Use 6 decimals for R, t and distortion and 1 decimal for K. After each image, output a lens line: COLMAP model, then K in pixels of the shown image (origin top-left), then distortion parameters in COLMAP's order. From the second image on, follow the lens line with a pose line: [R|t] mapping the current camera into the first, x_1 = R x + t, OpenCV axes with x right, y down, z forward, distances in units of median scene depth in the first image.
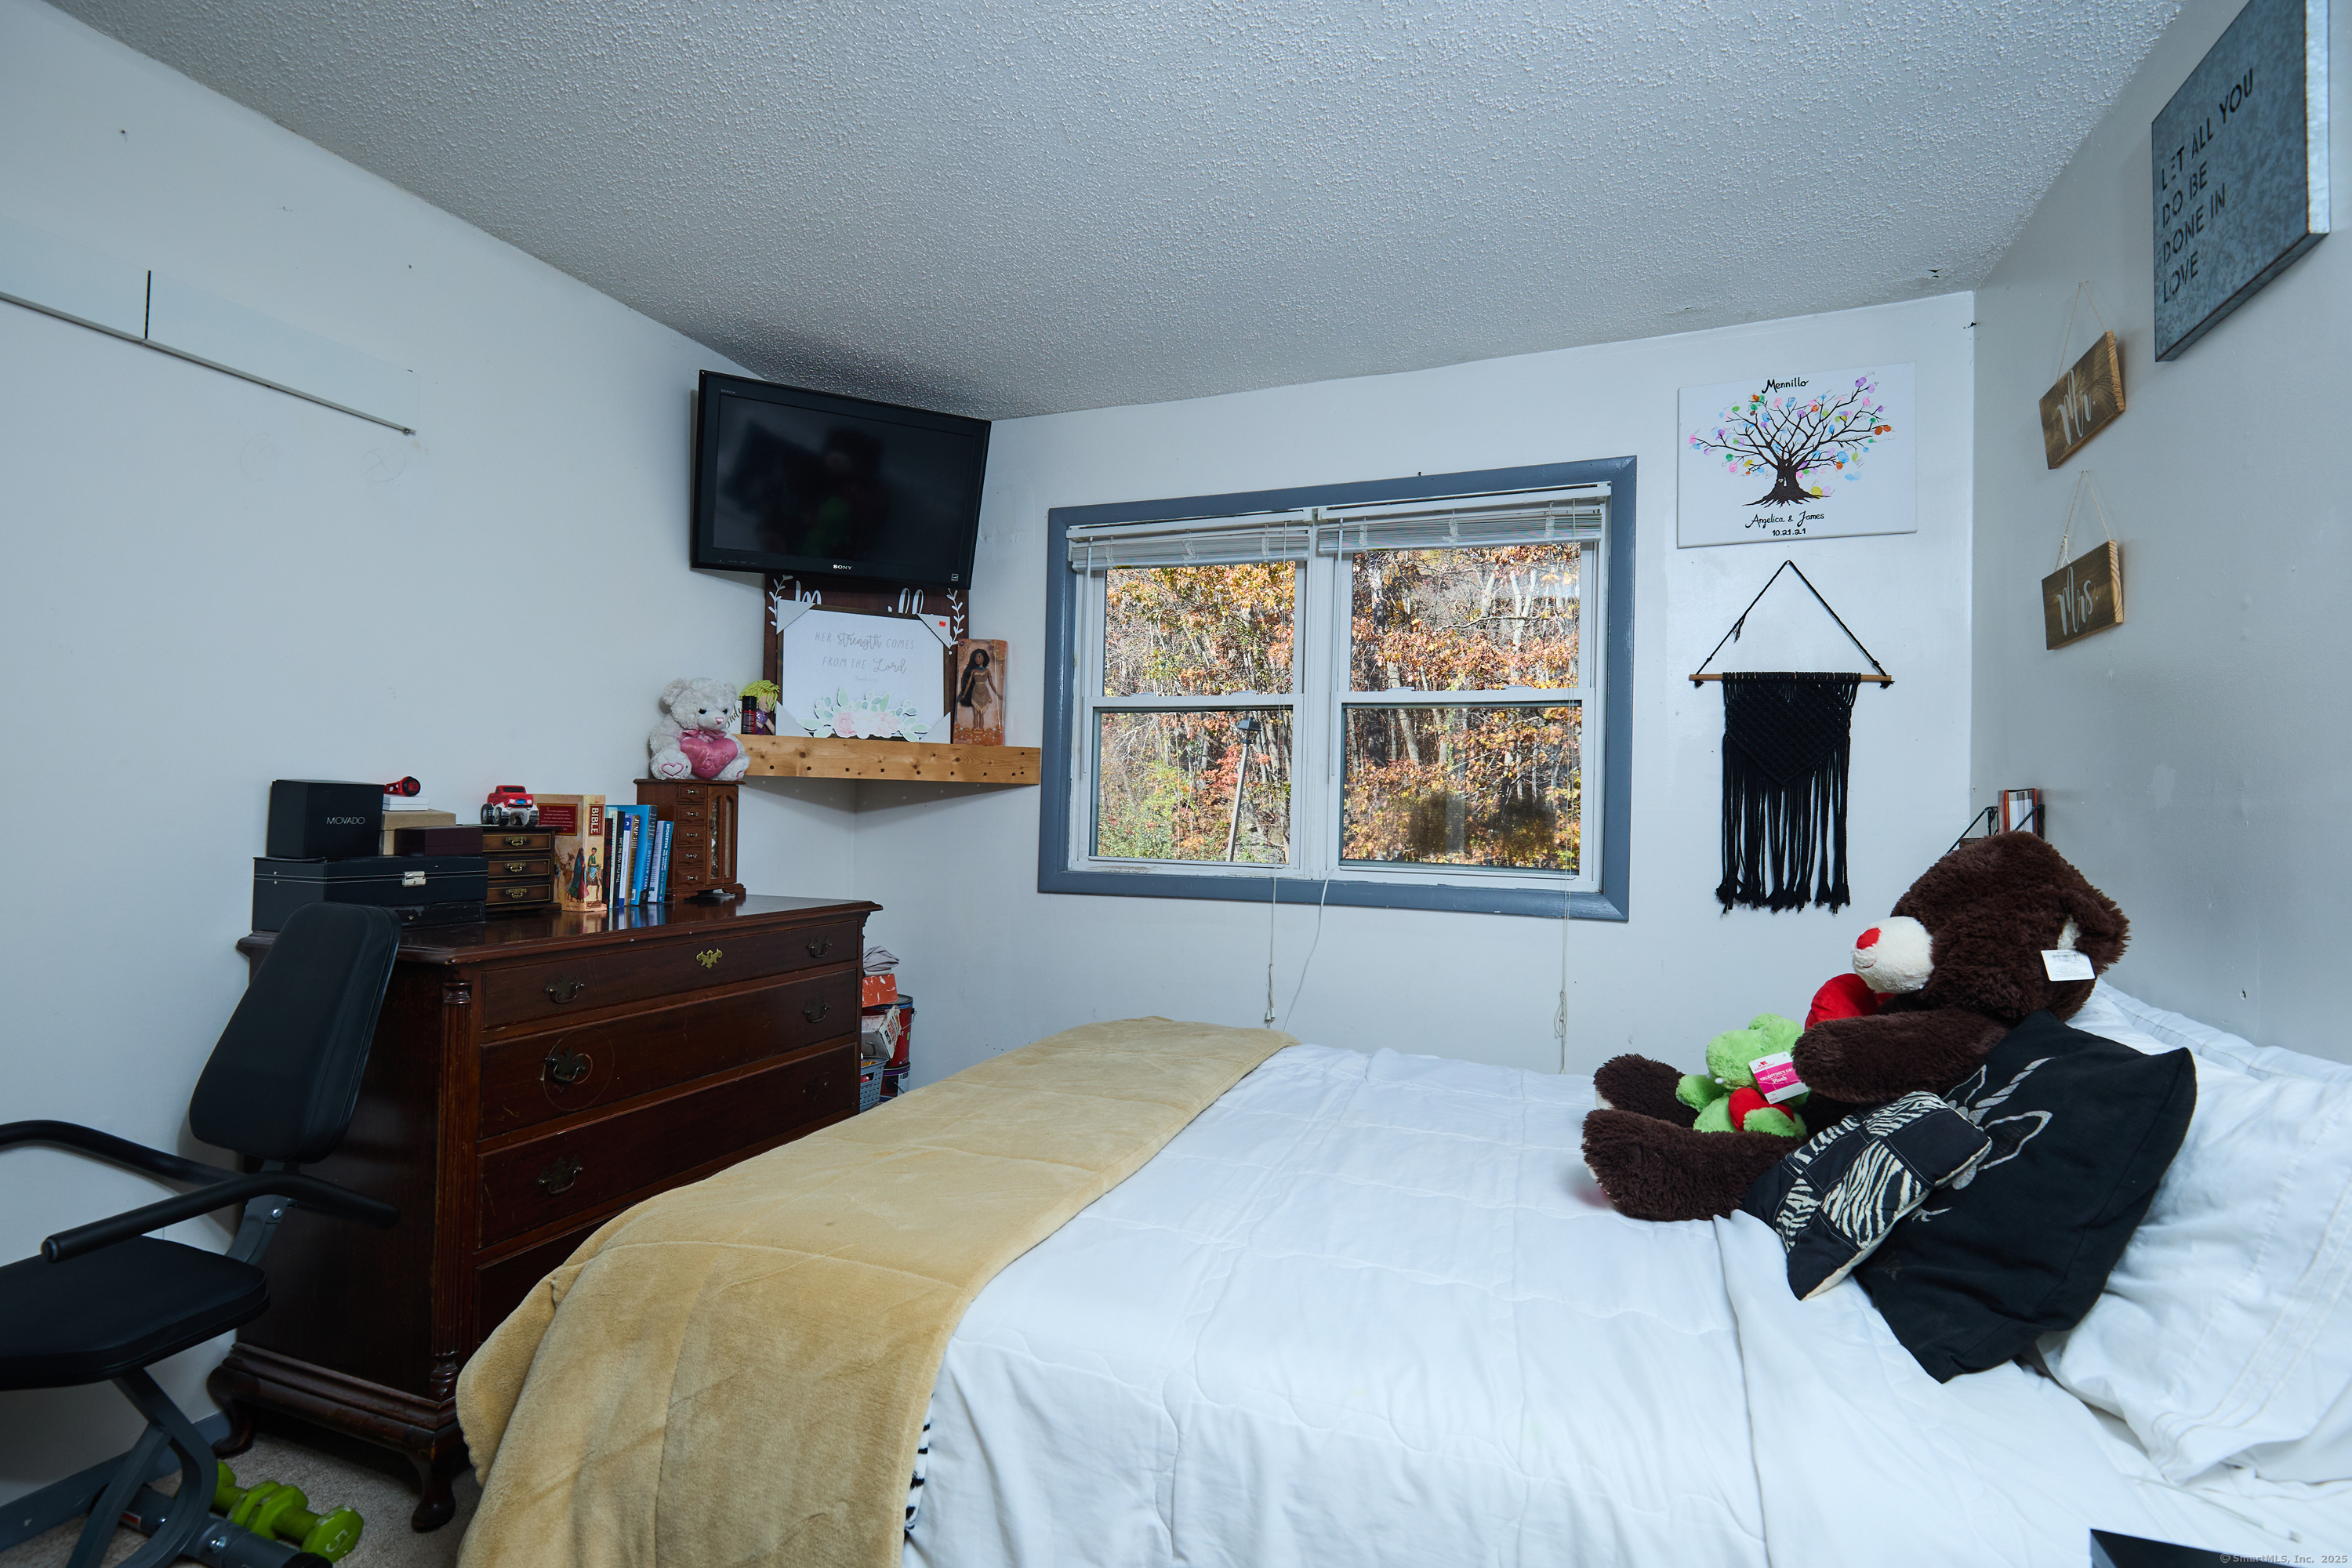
lens RADIAL K [[1081.4, 0, 1181.6], [0, 1081.4, 784.5], [0, 0, 1]] dist [-0.001559, 0.001713]
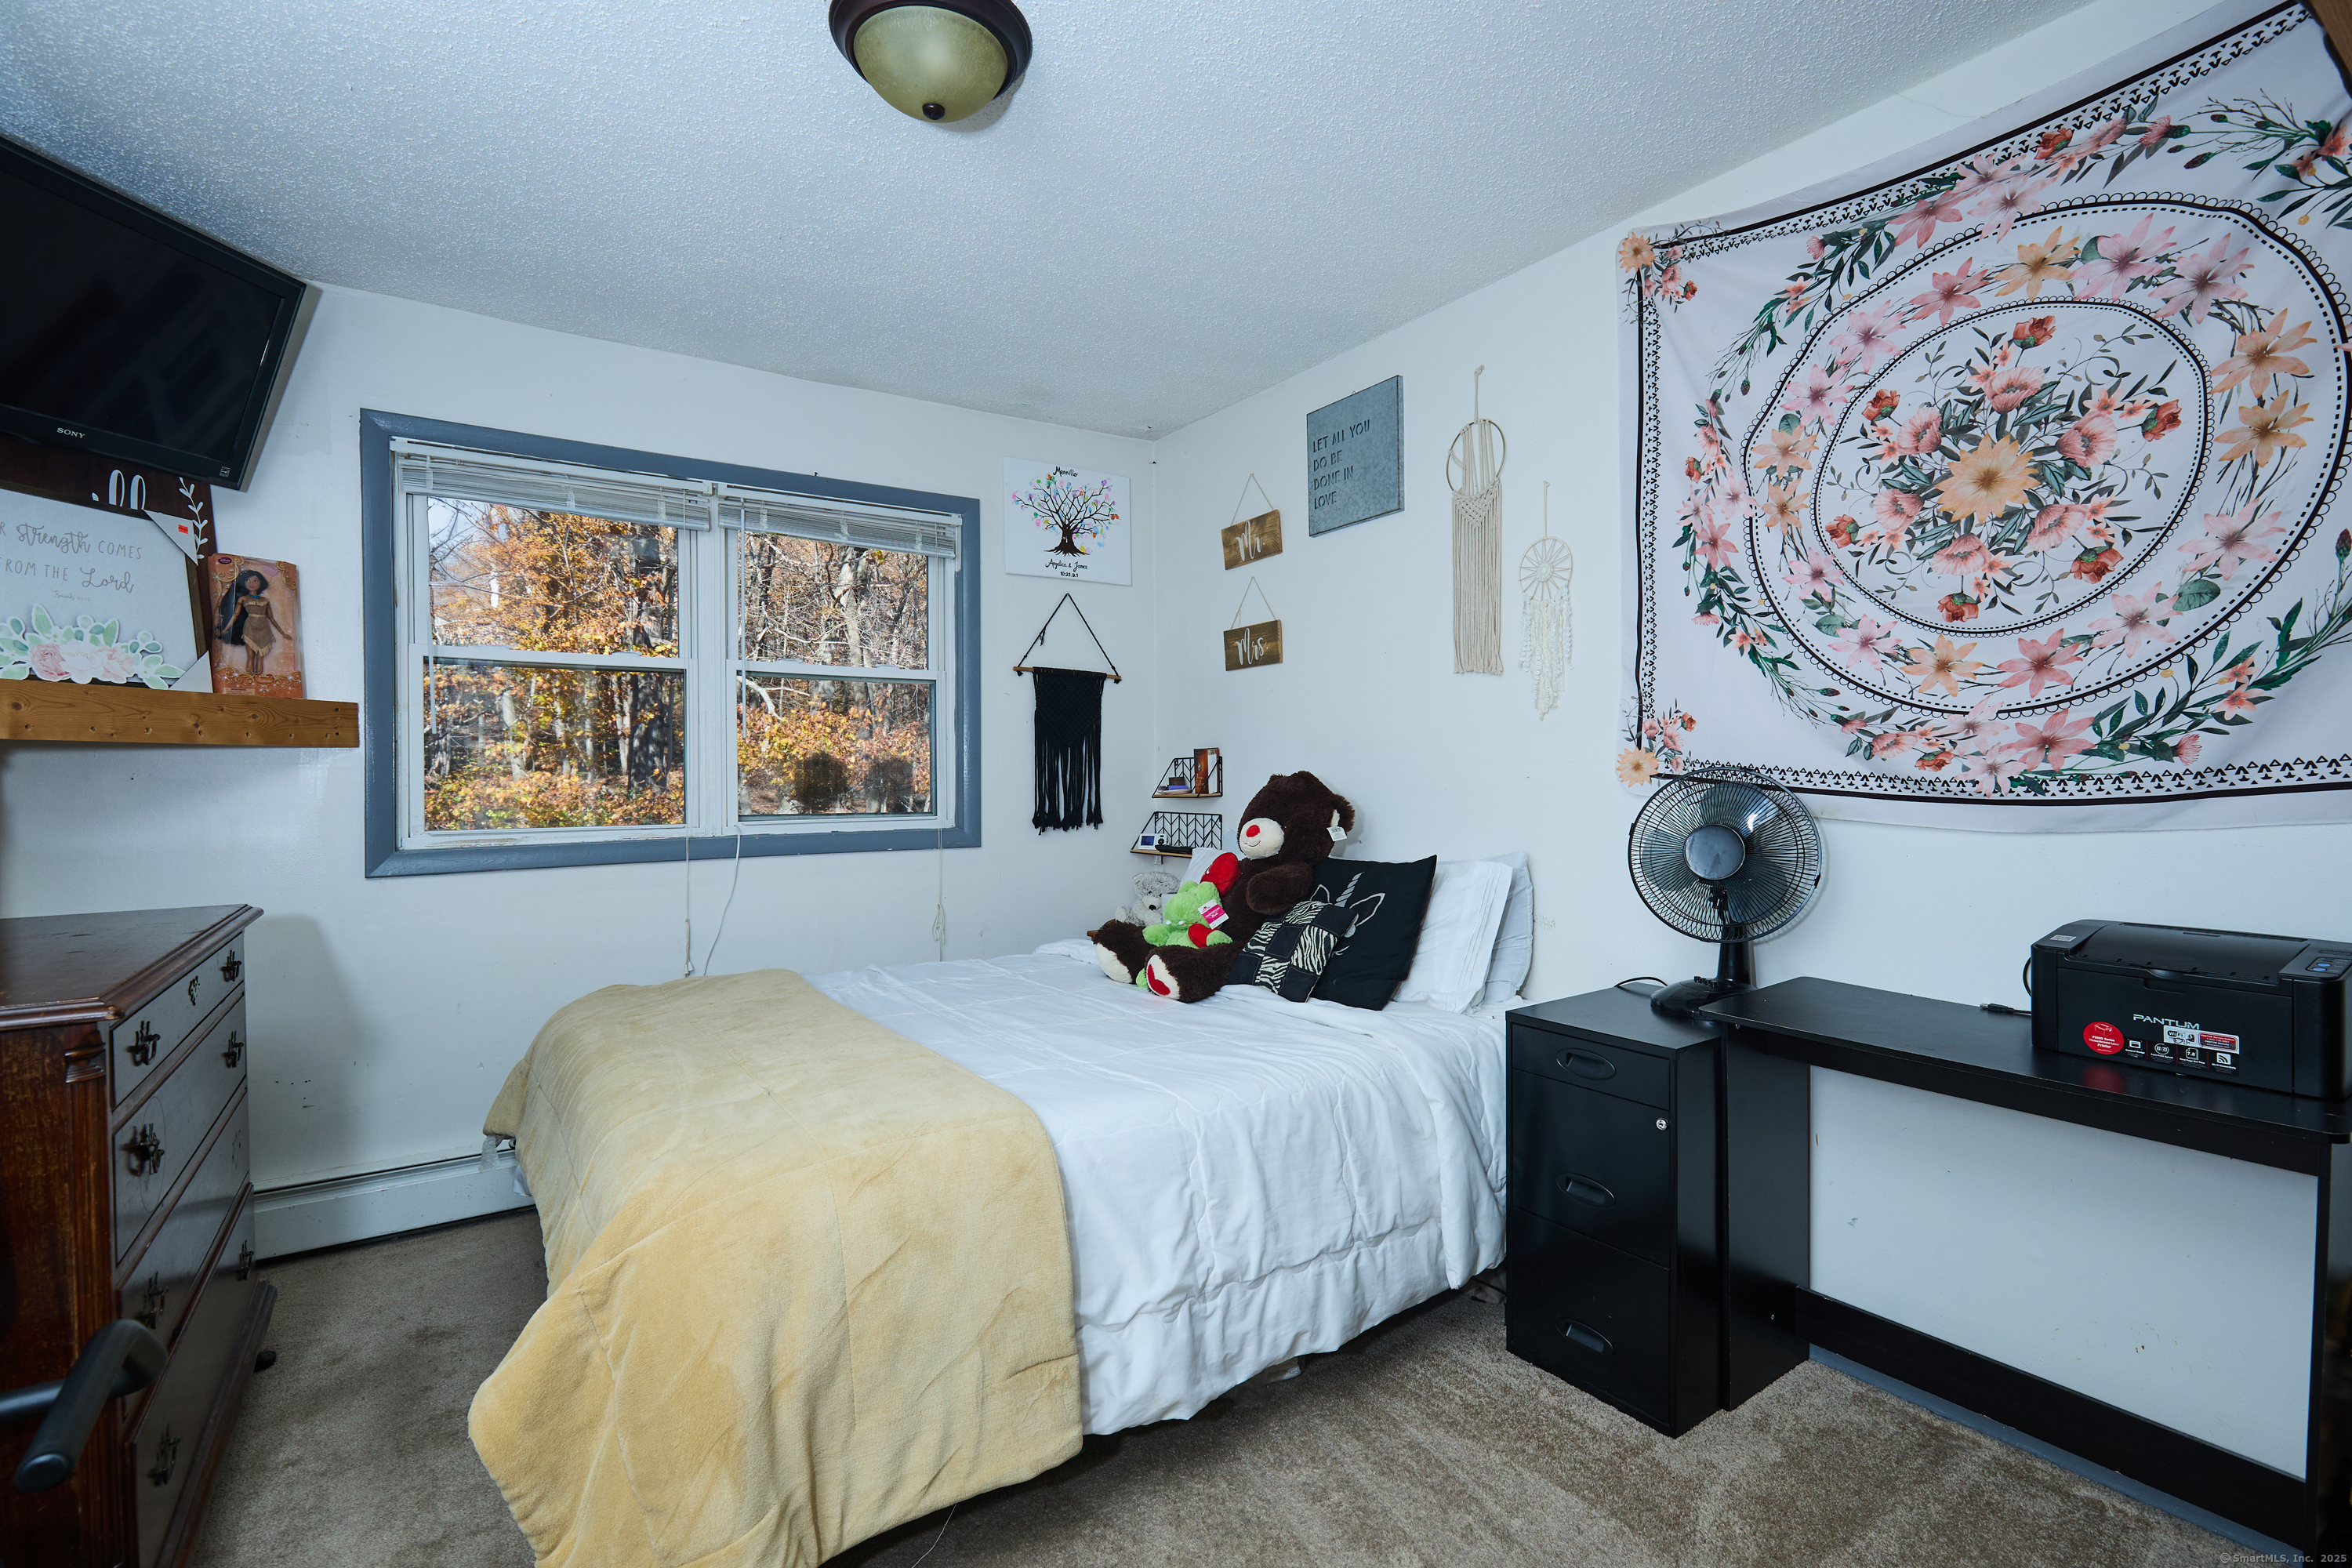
lens RADIAL K [[1081.4, 0, 1185.8], [0, 1081.4, 781.5], [0, 0, 1]] dist [-0.001559, 0.001713]
pose [[0.563925, -0.032378, 0.825191, -0.543273], [-0.000764, 0.999210, 0.039728, -0.008866], [-0.825826, -0.023034, 0.563455, 0.027566]]
